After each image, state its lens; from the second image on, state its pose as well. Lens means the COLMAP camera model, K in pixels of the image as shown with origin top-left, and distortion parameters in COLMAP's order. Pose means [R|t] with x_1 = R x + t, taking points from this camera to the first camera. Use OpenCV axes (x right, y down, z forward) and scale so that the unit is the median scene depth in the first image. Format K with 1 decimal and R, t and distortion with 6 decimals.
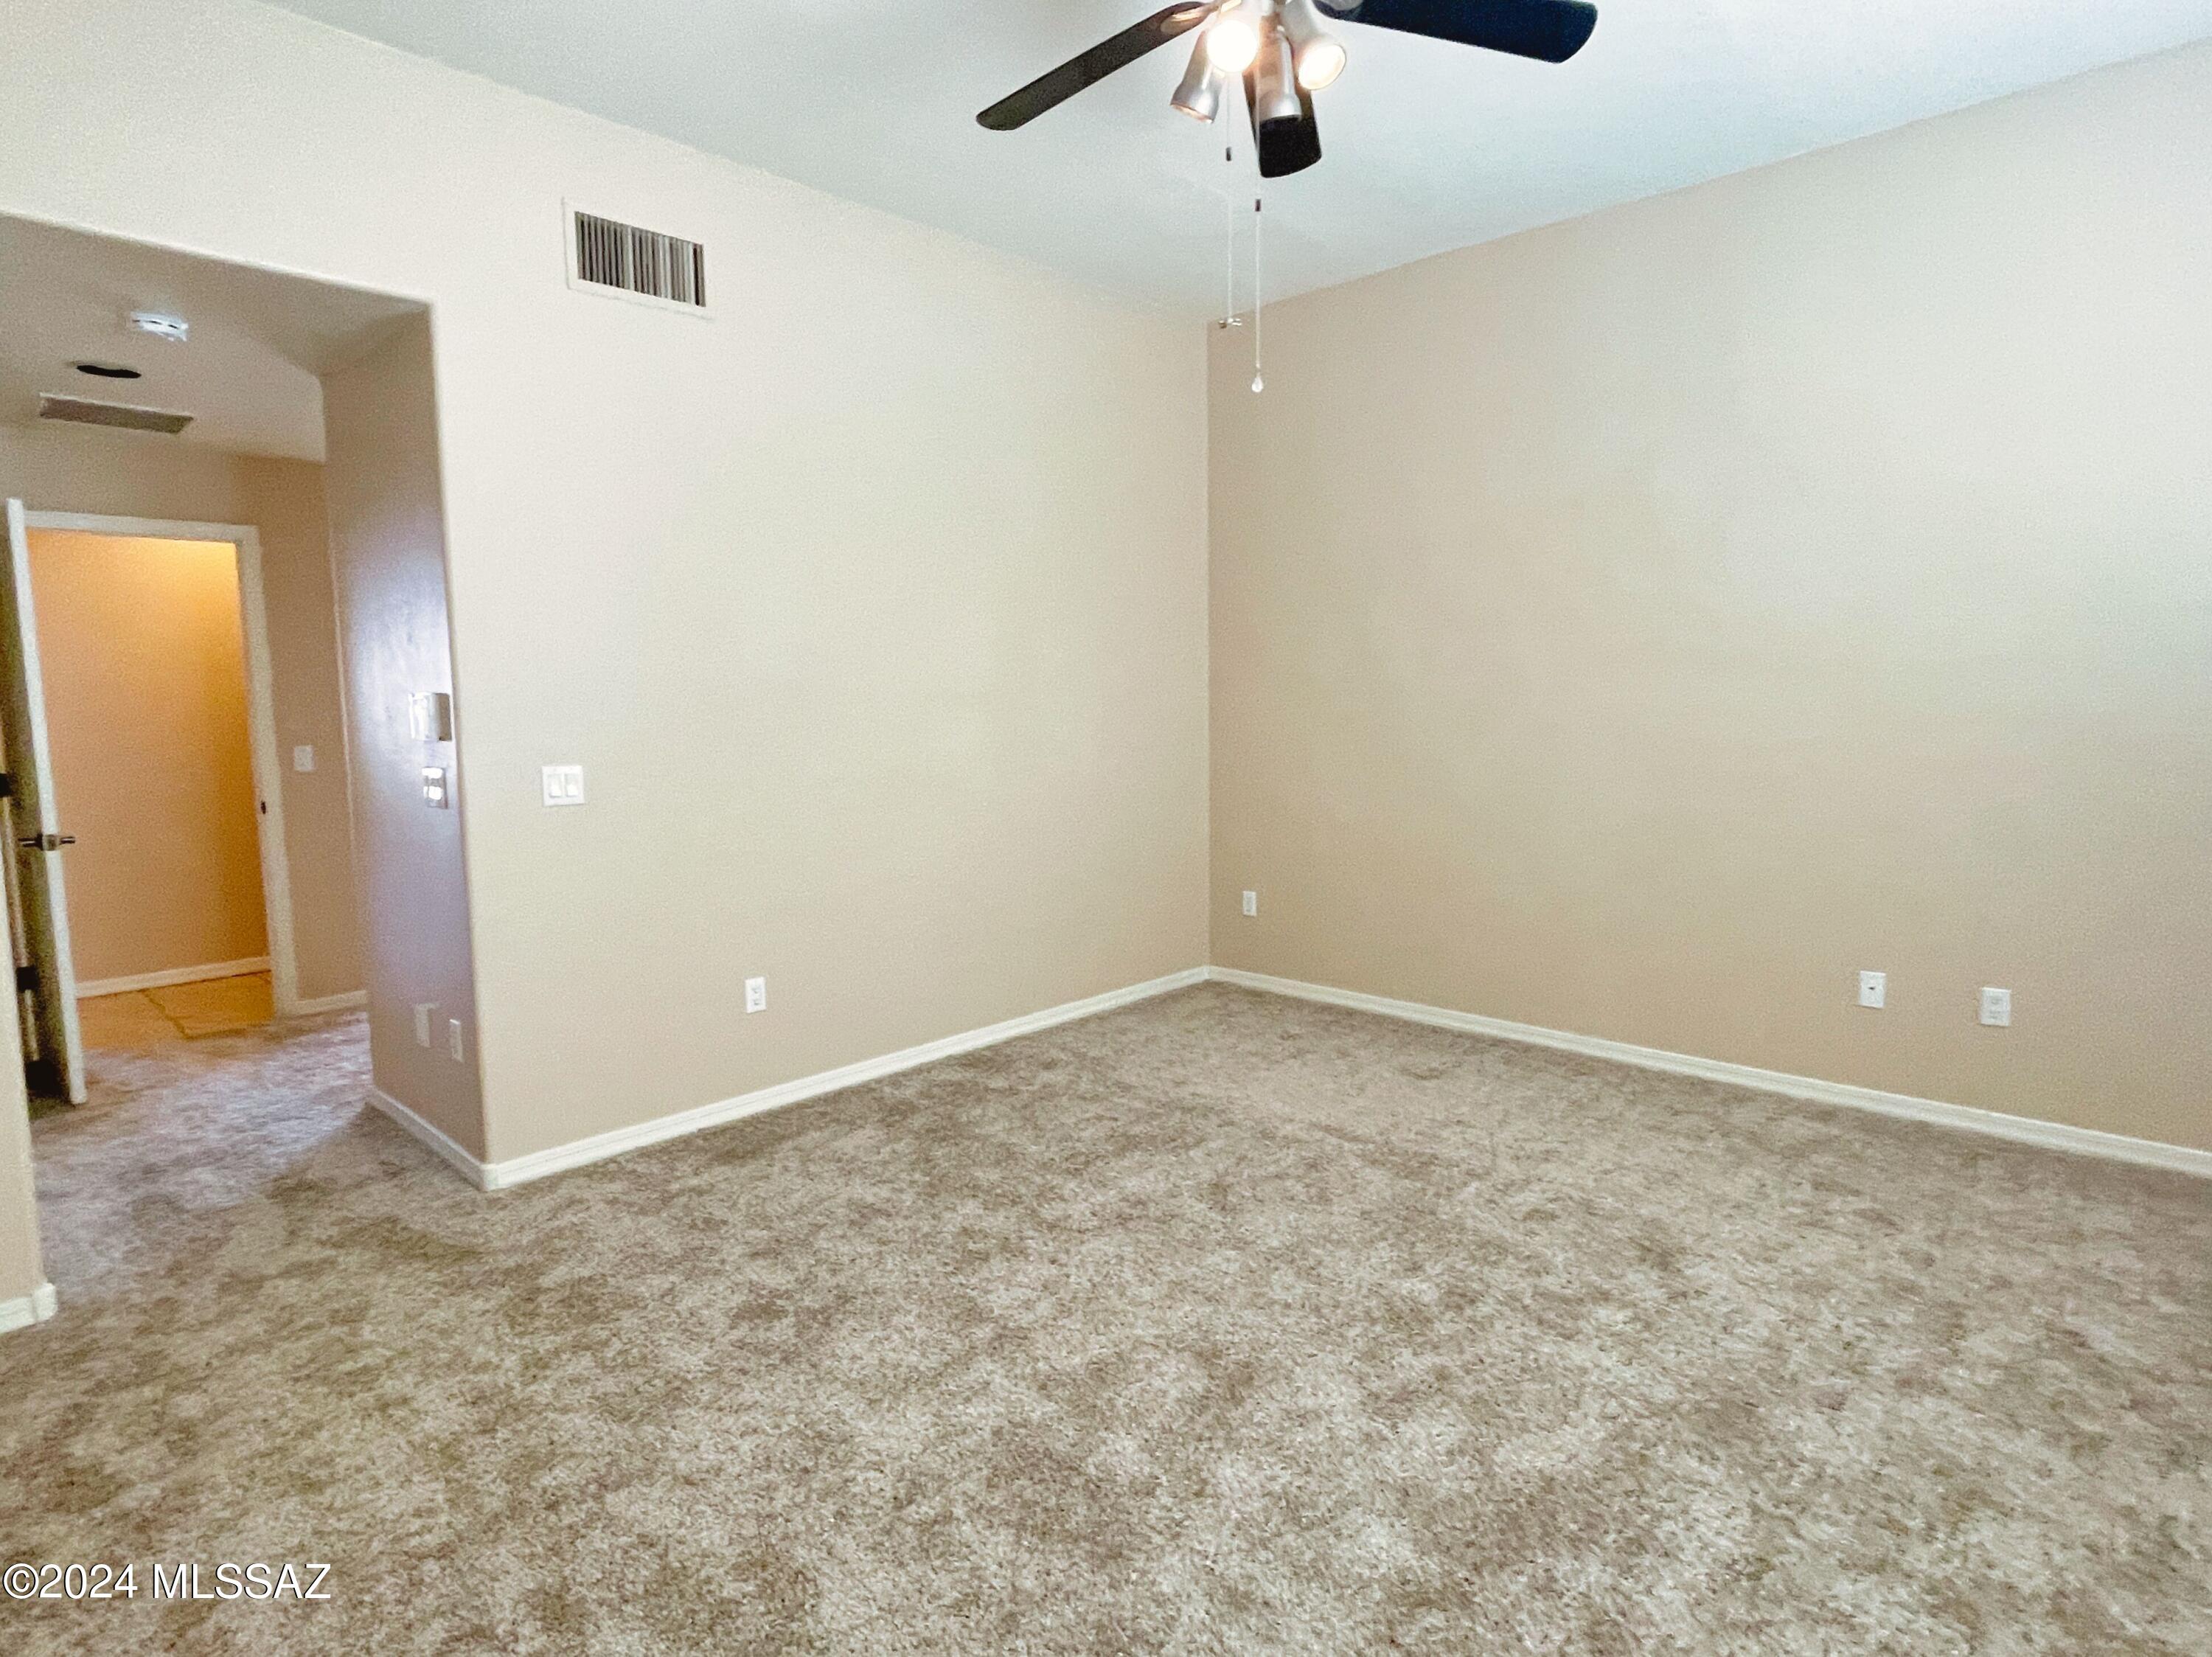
lens RADIAL K [[1145.7, 0, 1110.0], [0, 1145.7, 818.3], [0, 0, 1]] dist [0.007345, -0.005162]
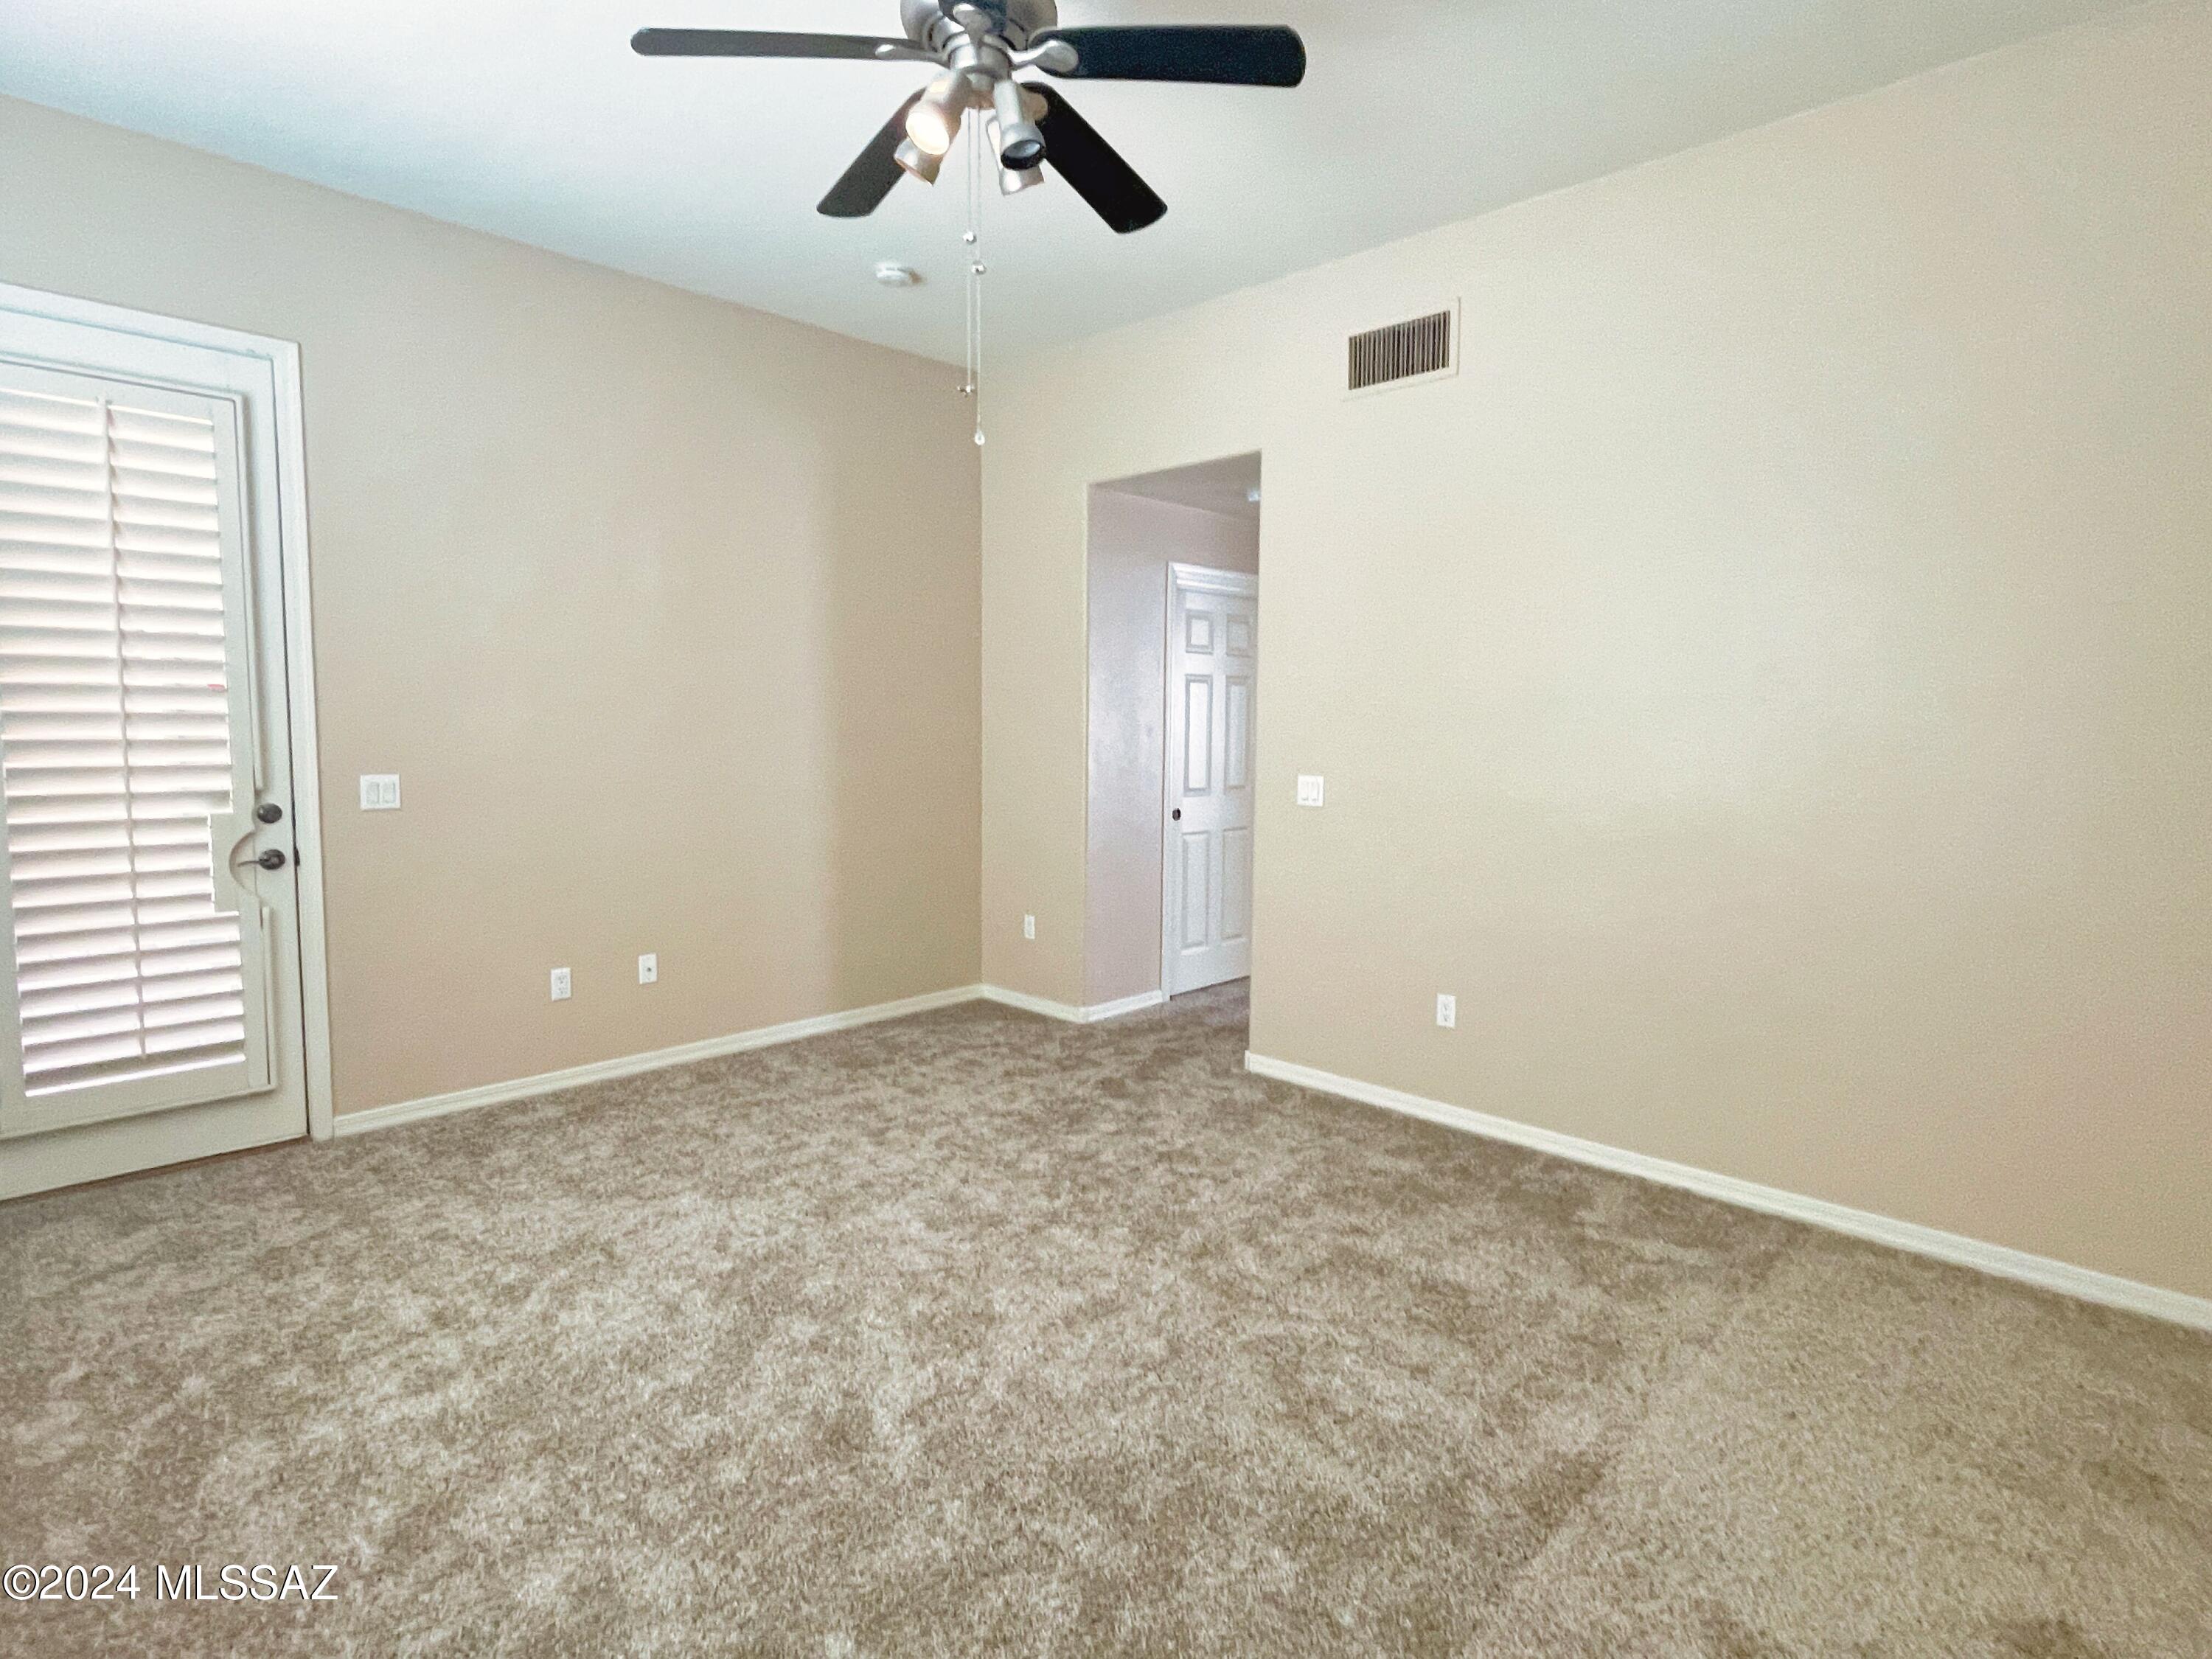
lens RADIAL K [[1145.6, 0, 1109.9], [0, 1145.6, 814.4], [0, 0, 1]] dist [0.007345, -0.005162]
pose [[0.003095, 0.099748, -0.995008, 0.831414], [-0.112791, 0.988698, 0.098765, -0.106697], [0.993614, 0.111922, 0.014311, 0.776730]]
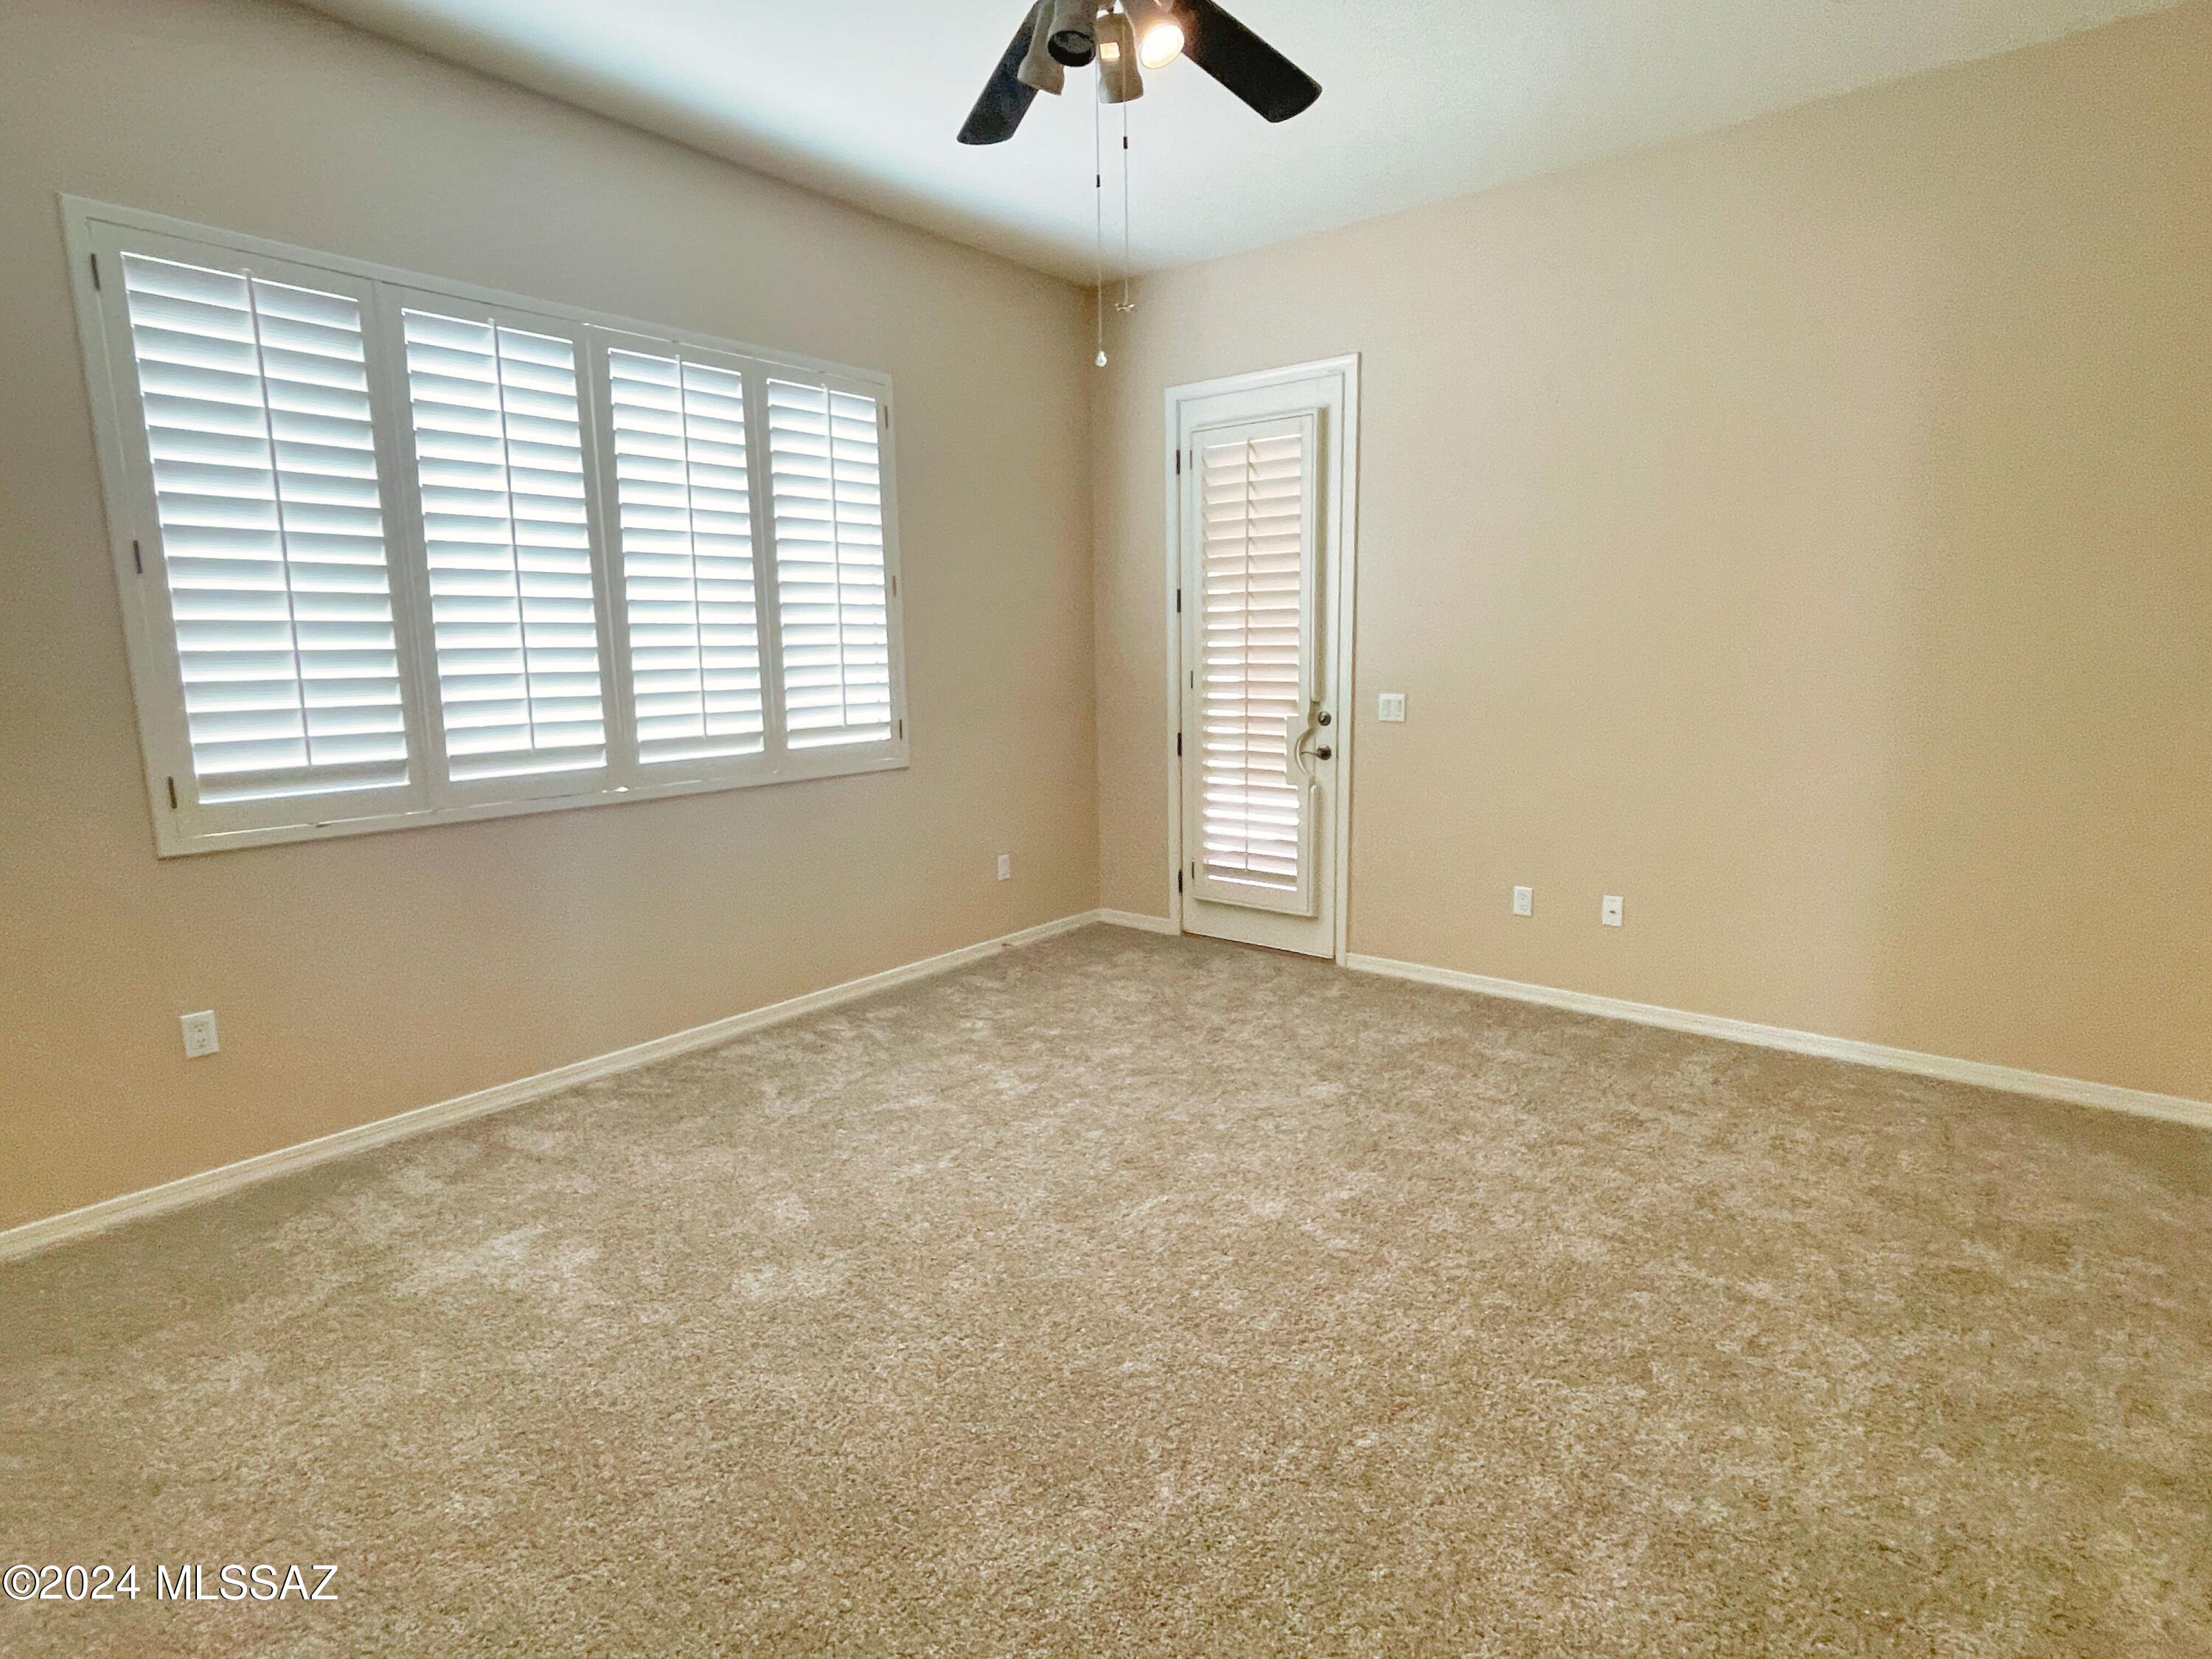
lens RADIAL K [[1145.6, 0, 1101.0], [0, 1145.6, 820.7], [0, 0, 1]] dist [0.007345, -0.005162]
pose [[-0.995581, 0.043269, -0.083348, 0.167321], [0.020461, 0.966154, 0.257154, -0.169986], [0.091654, 0.254312, -0.962769, 1.433365]]
